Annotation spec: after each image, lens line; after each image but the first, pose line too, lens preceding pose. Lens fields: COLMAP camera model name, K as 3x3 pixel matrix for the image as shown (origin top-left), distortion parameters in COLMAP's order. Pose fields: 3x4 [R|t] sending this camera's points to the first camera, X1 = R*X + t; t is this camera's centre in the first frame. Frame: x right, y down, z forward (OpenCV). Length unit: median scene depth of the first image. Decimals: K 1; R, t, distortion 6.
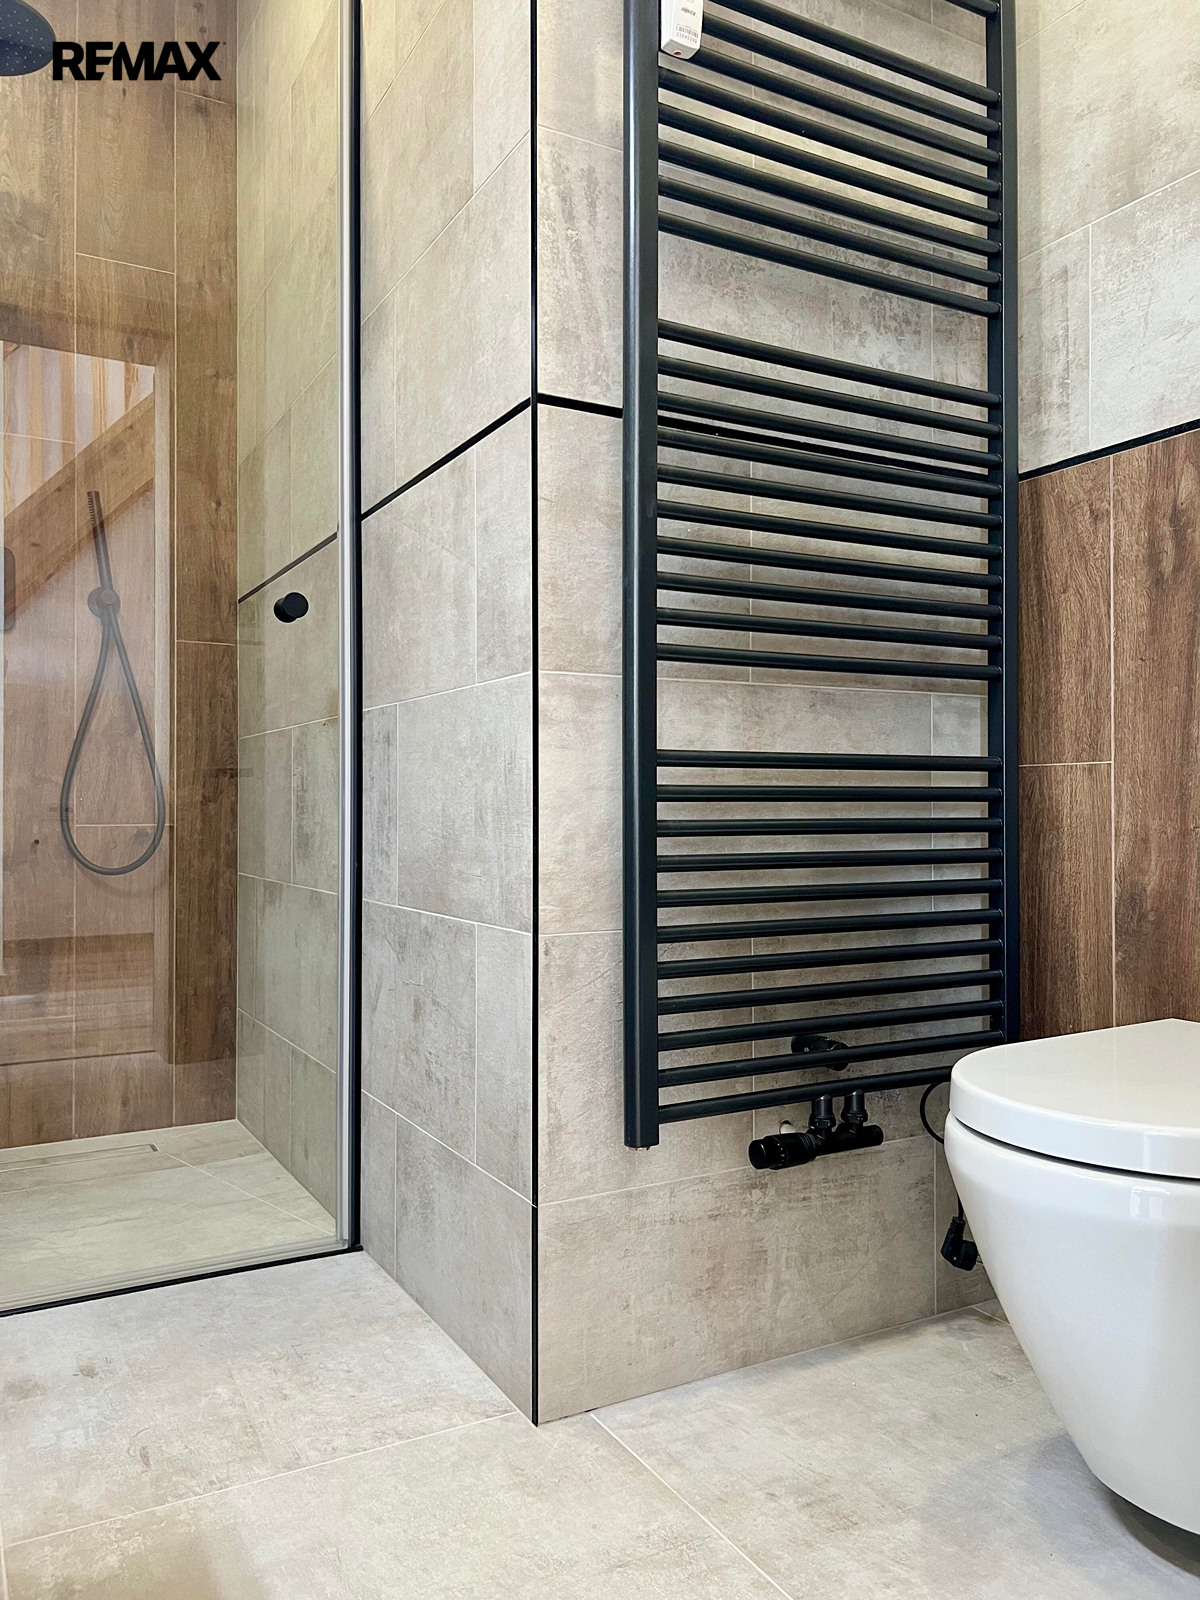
lens RADIAL K [[1222.5, 0, 600.0], [0, 1222.5, 800.0], [0, 0, 1]] dist [0.056024, -0.063677]
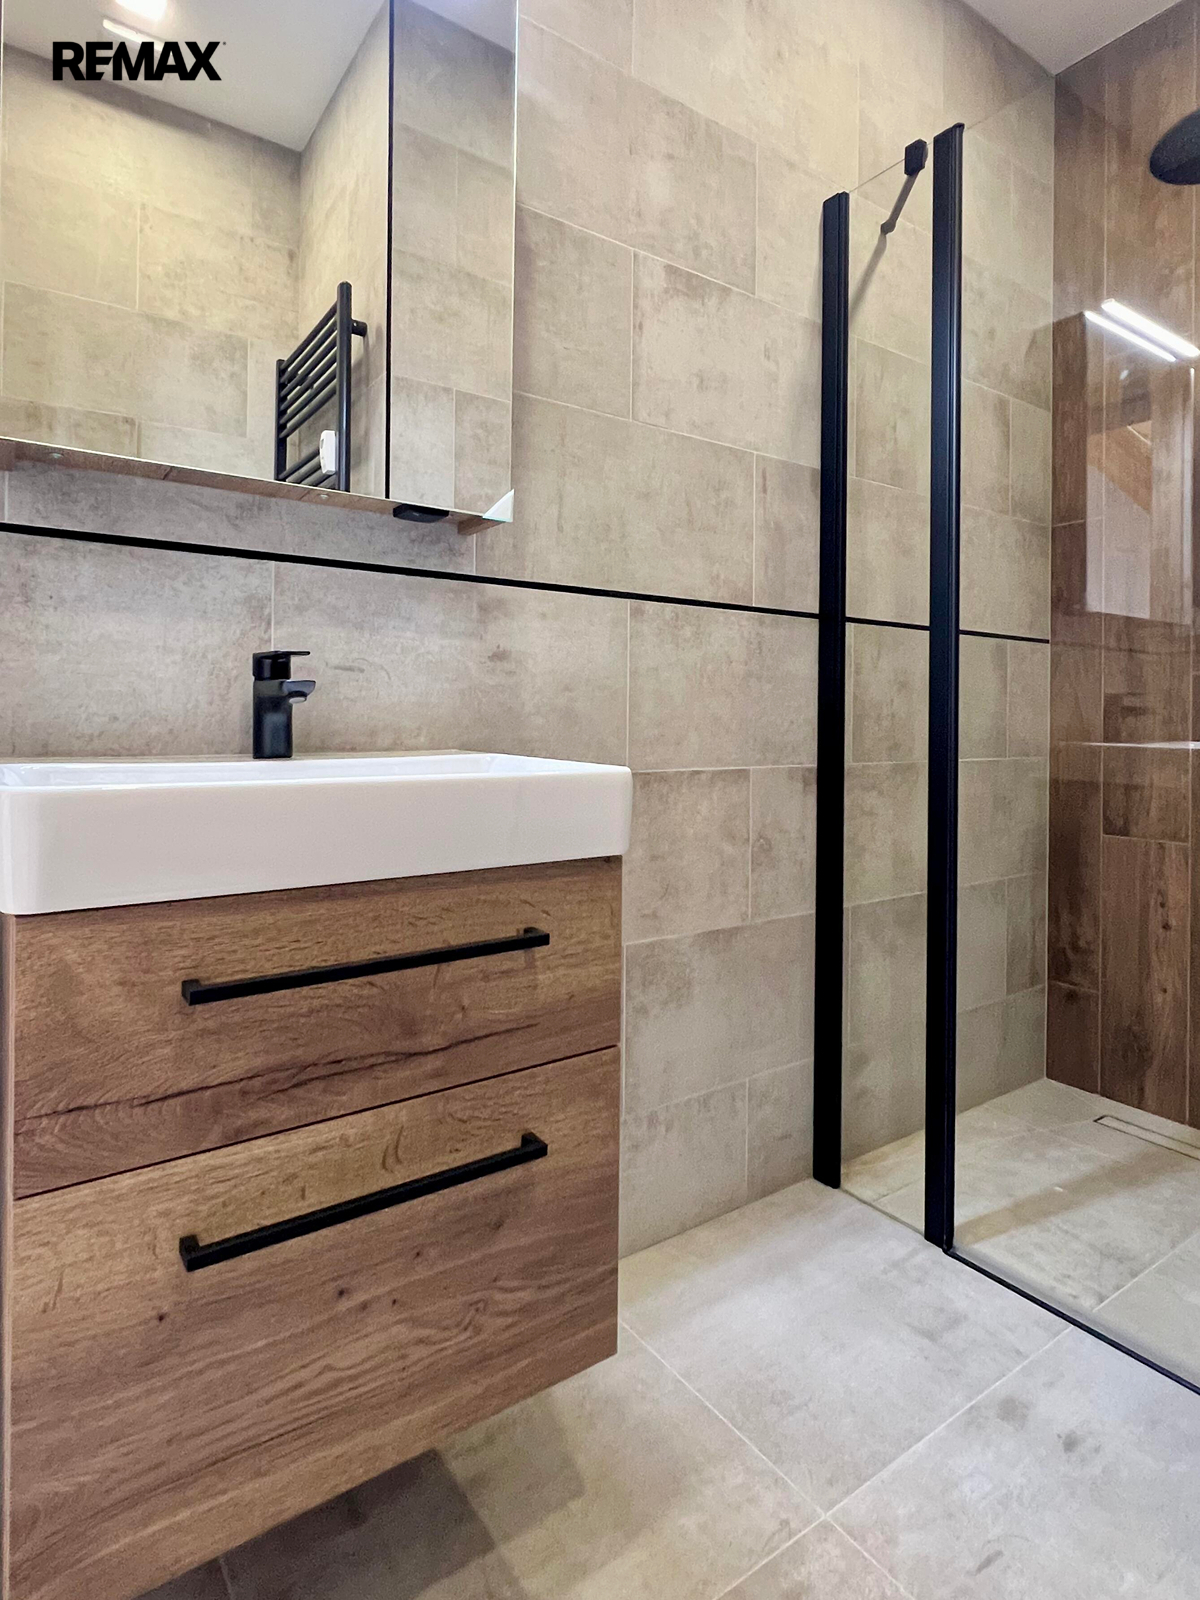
lens RADIAL K [[889.0, 0, 601.7], [0, 889.0, 714.3], [0, 0, 1]] dist [-0.001805, 0.000951]
pose [[0.106092, -0.002927, -0.994352, 0.296735], [0.002638, 0.999993, -0.002662, -0.159582], [0.994353, -0.002340, 0.106099, 0.504496]]
